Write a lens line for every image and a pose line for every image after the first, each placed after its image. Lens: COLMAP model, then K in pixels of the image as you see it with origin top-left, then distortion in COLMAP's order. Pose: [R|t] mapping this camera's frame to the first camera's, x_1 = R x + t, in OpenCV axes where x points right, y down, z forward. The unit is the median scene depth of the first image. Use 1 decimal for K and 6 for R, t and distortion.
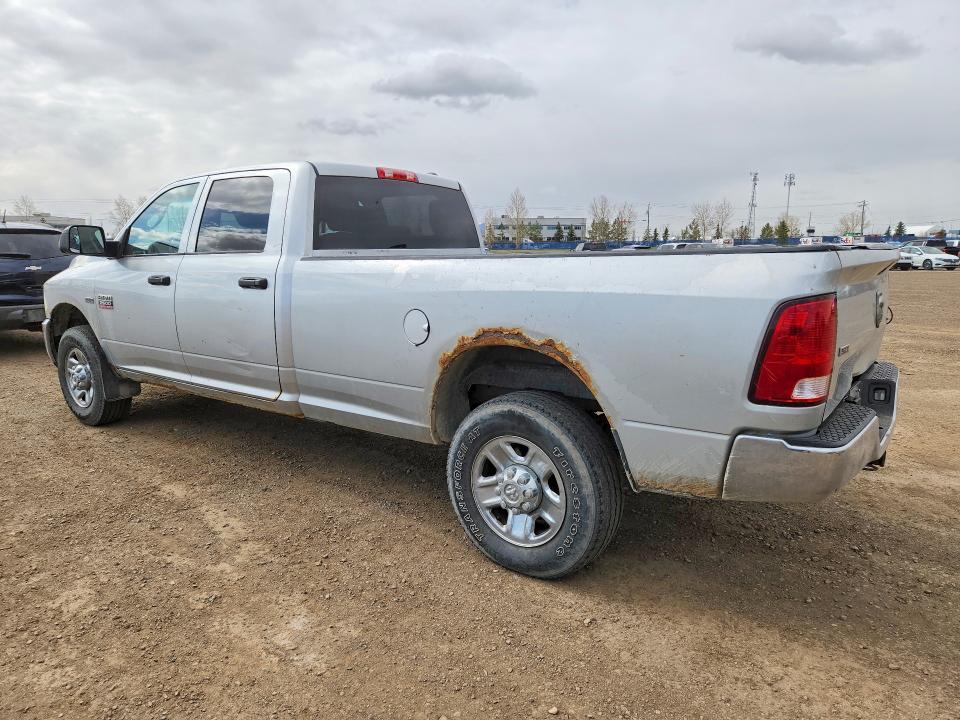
lens RADIAL K [[652.1, 0, 479.1], [0, 652.1, 360.2], [0, 0, 1]] dist [0.051997, -0.032776]
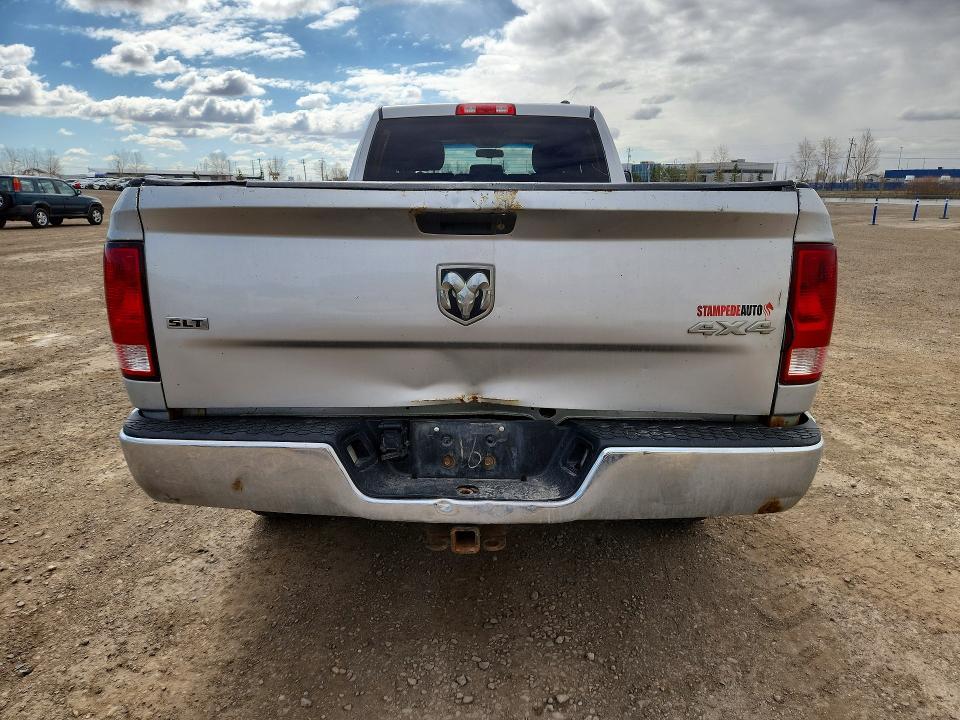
lens RADIAL K [[652.1, 0, 474.9], [0, 652.1, 367.1], [0, 0, 1]] dist [0.051997, -0.032776]
pose [[0.567330, 0.215271, -0.794856, 0.968263], [-0.151562, 0.976034, 0.156161, -0.089564], [0.809423, 0.031875, 0.586360, 0.607464]]
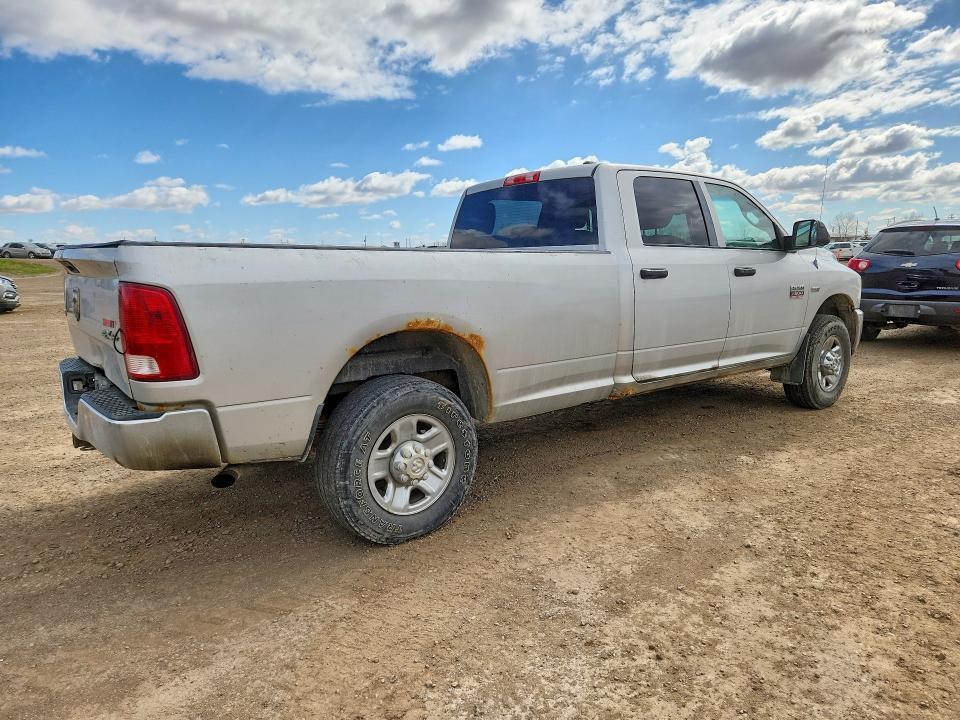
lens RADIAL K [[652.1, 0, 475.0], [0, 652.1, 358.2], [0, 0, 1]] dist [0.051997, -0.032776]
pose [[-0.287400, 0.150365, -0.945934, 1.311615], [-0.163440, 0.965417, 0.203120, -0.277990], [0.943763, 0.212980, -0.252885, 1.713912]]
